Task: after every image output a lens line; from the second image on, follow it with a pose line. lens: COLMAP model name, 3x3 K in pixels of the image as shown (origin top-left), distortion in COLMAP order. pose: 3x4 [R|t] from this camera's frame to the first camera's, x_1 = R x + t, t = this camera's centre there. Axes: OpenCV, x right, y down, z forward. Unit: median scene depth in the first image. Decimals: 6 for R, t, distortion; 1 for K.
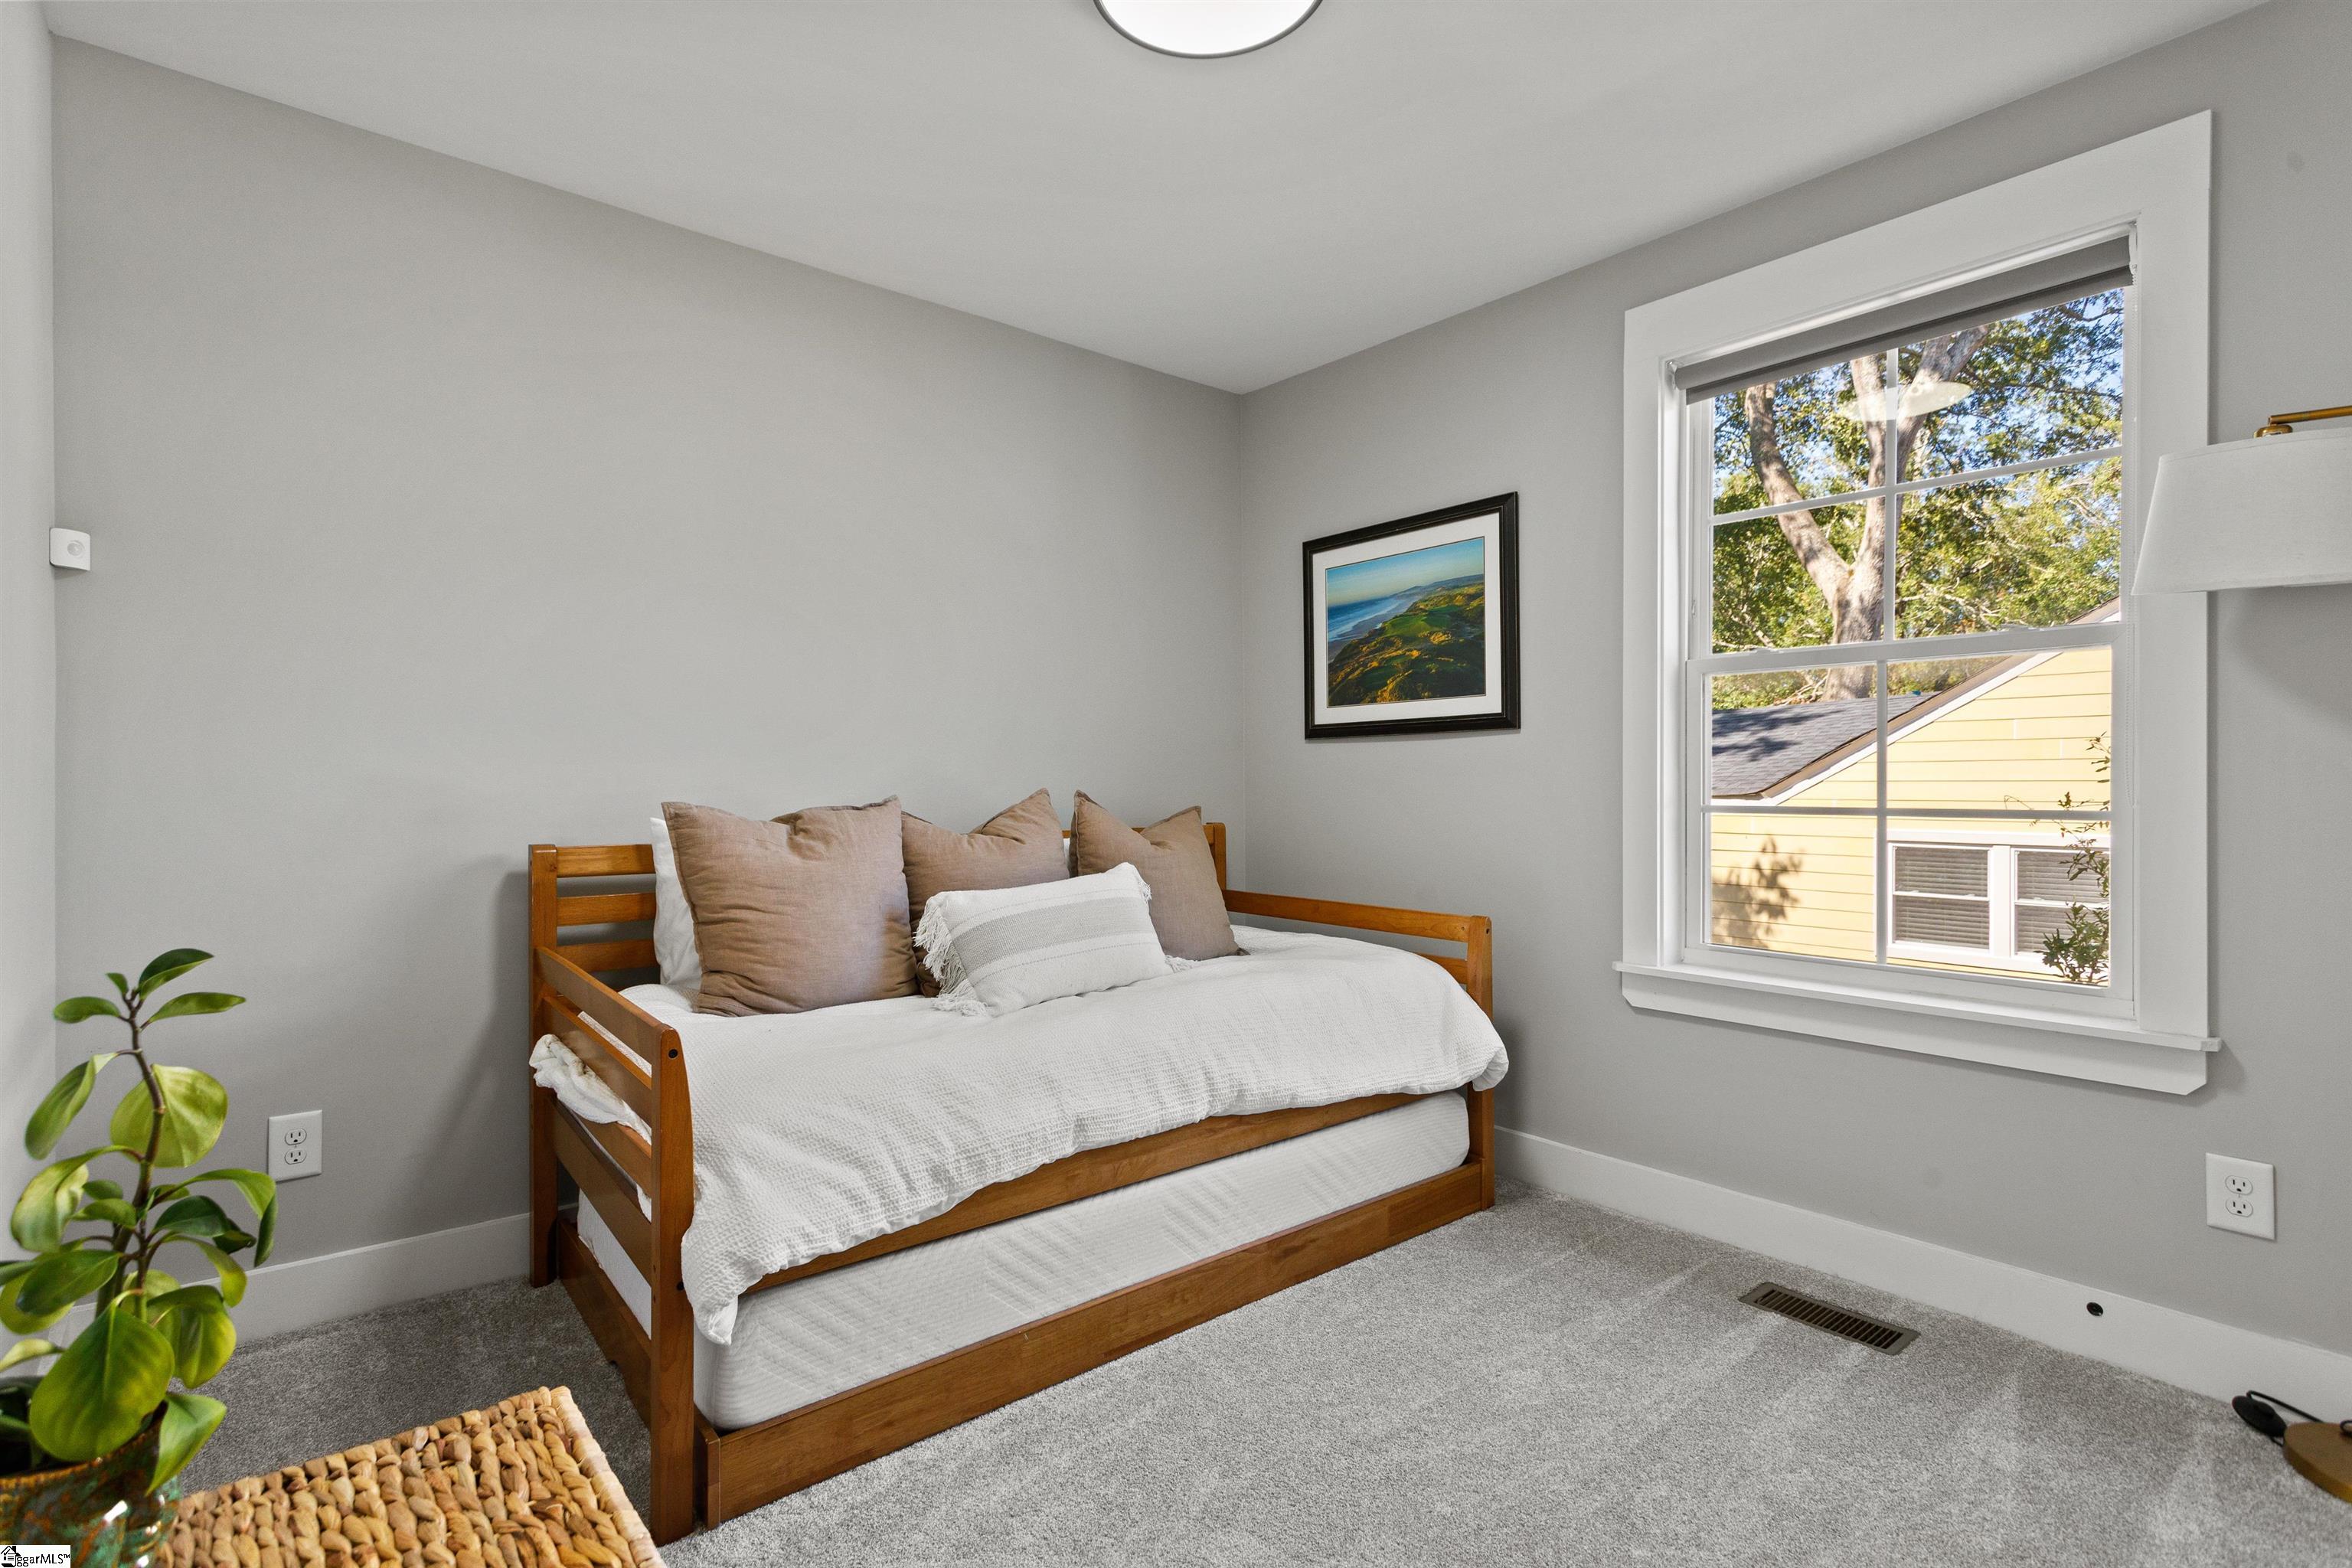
lens RADIAL K [[1109.6, 0, 1168.9], [0, 1109.6, 792.9], [0, 0, 1]] dist [-0.000930, 0.000711]
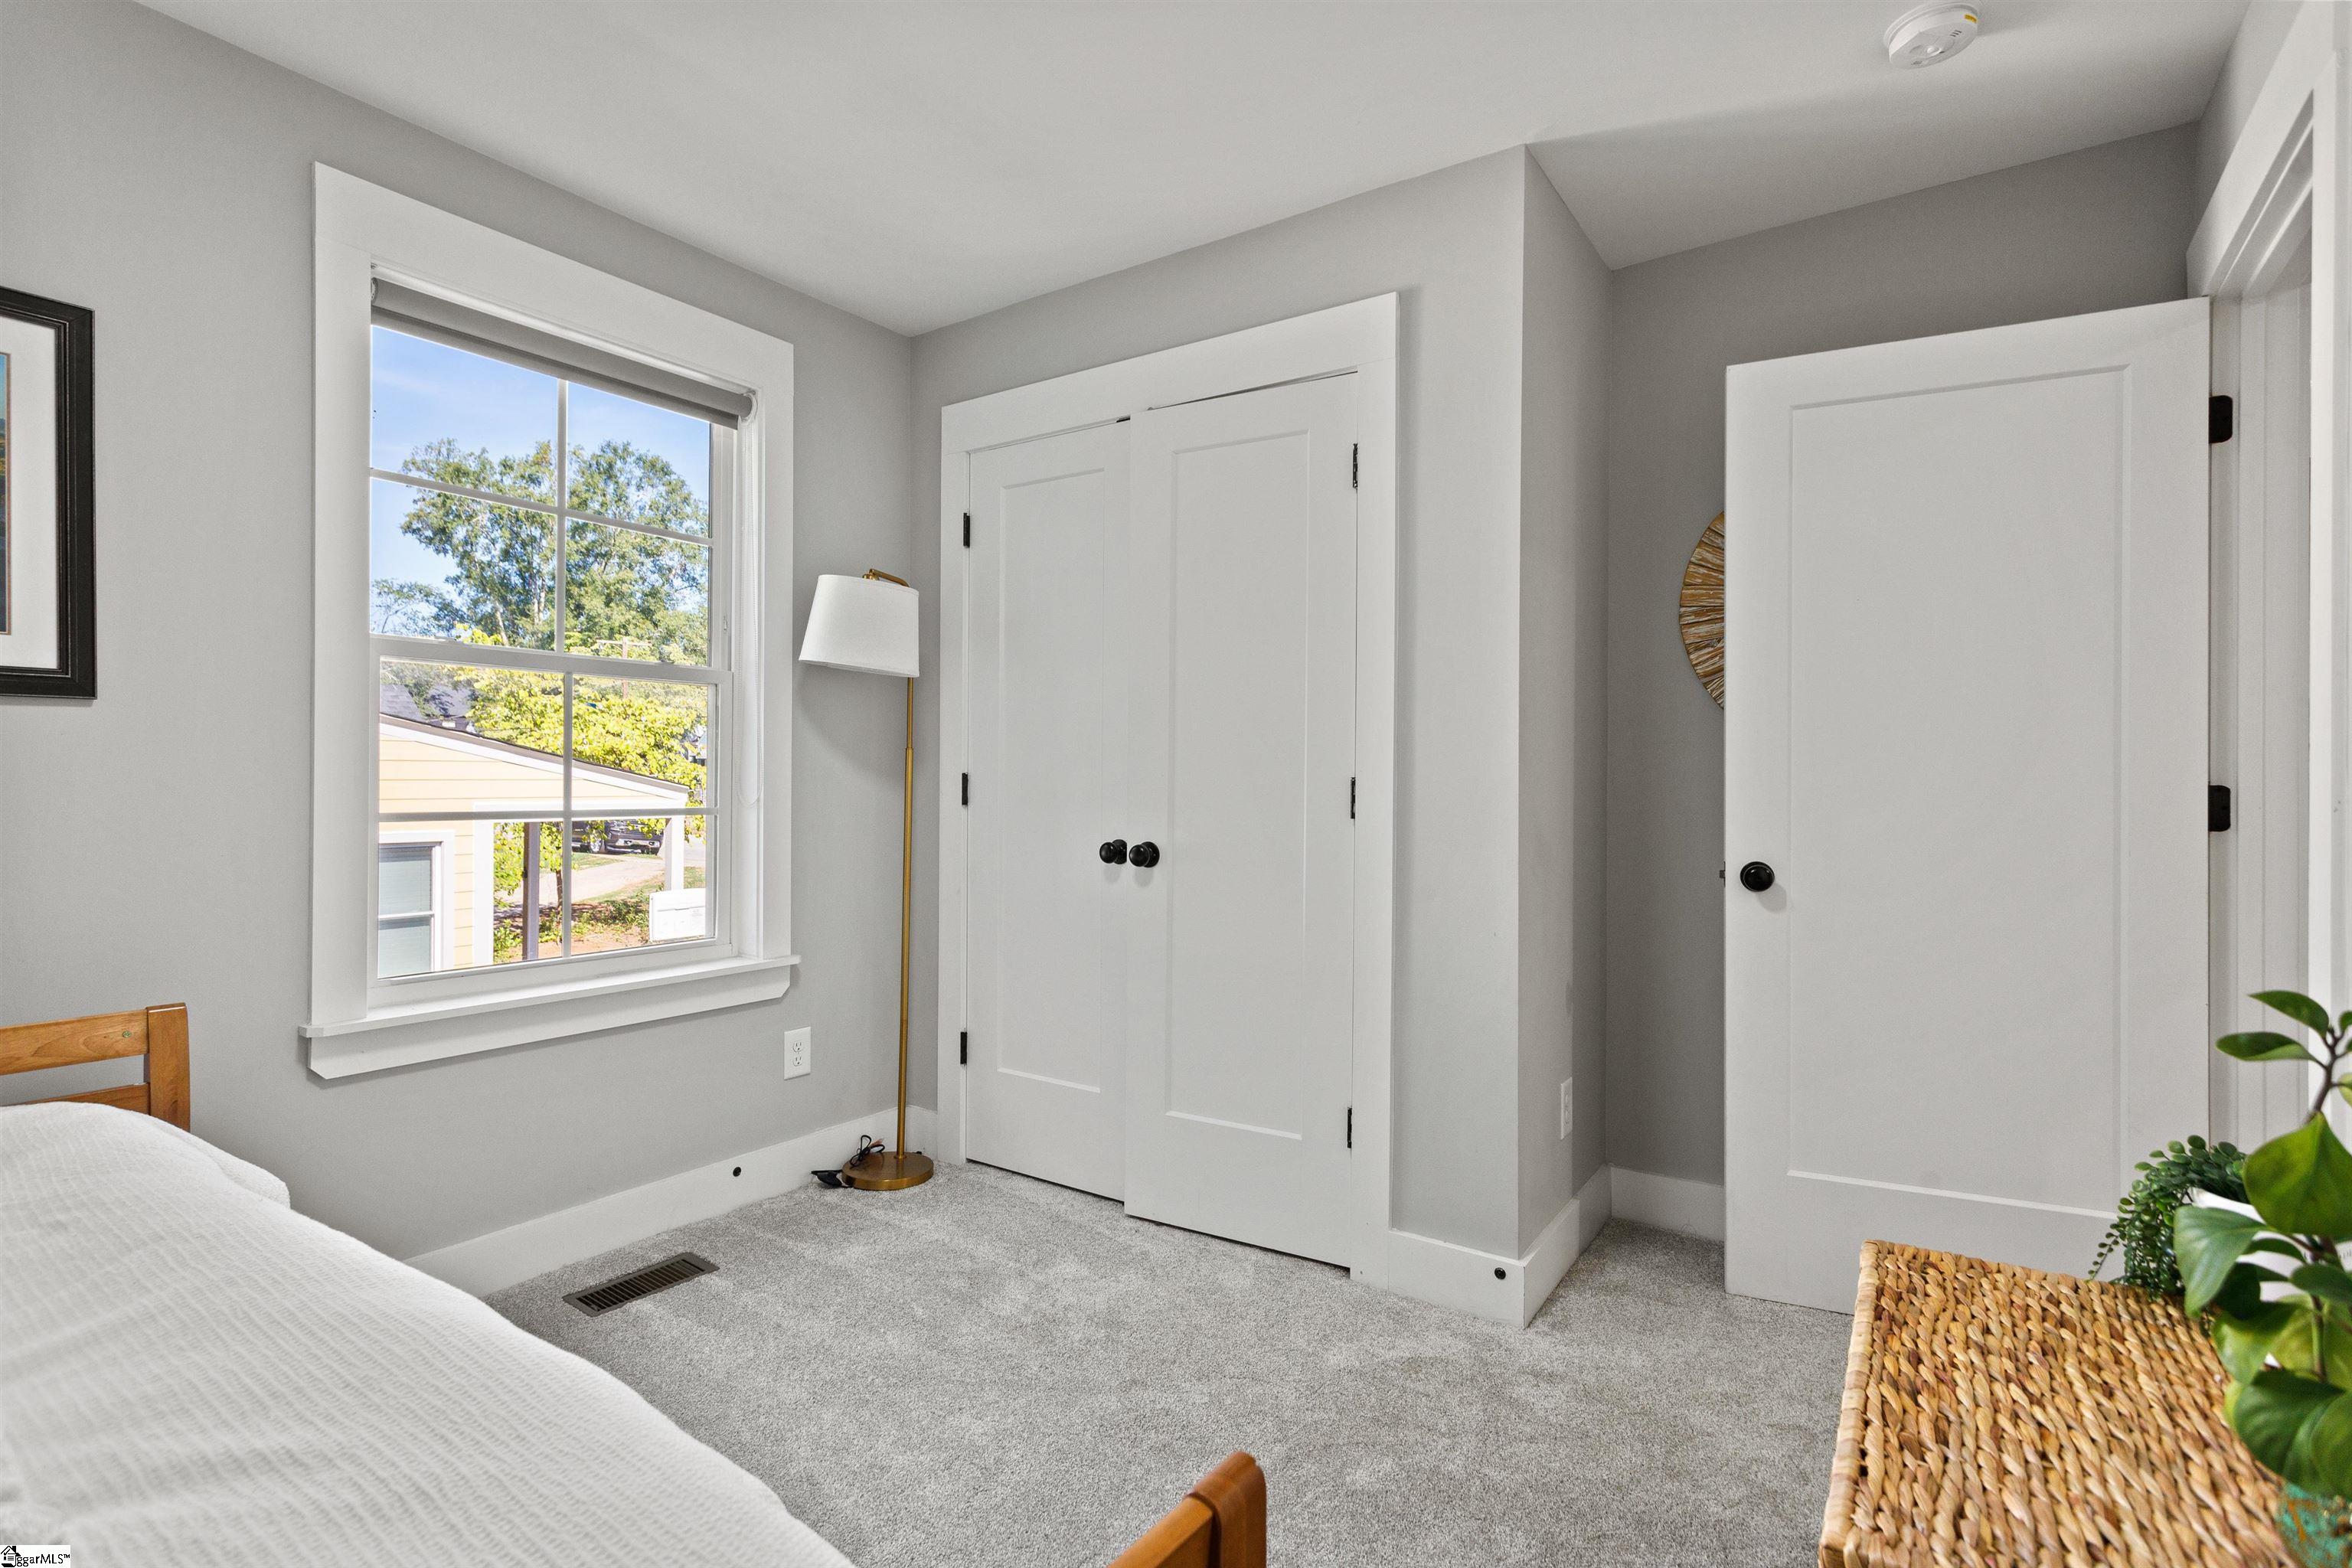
lens RADIAL K [[1109.6, 0, 1169.3], [0, 1109.6, 783.8], [0, 0, 1]] dist [-0.000930, 0.000711]
pose [[-0.259782, -0.003299, 0.965662, -0.557039], [-0.001686, 0.999994, 0.002962, -0.016883], [-0.965666, -0.000858, -0.259786, 0.751620]]
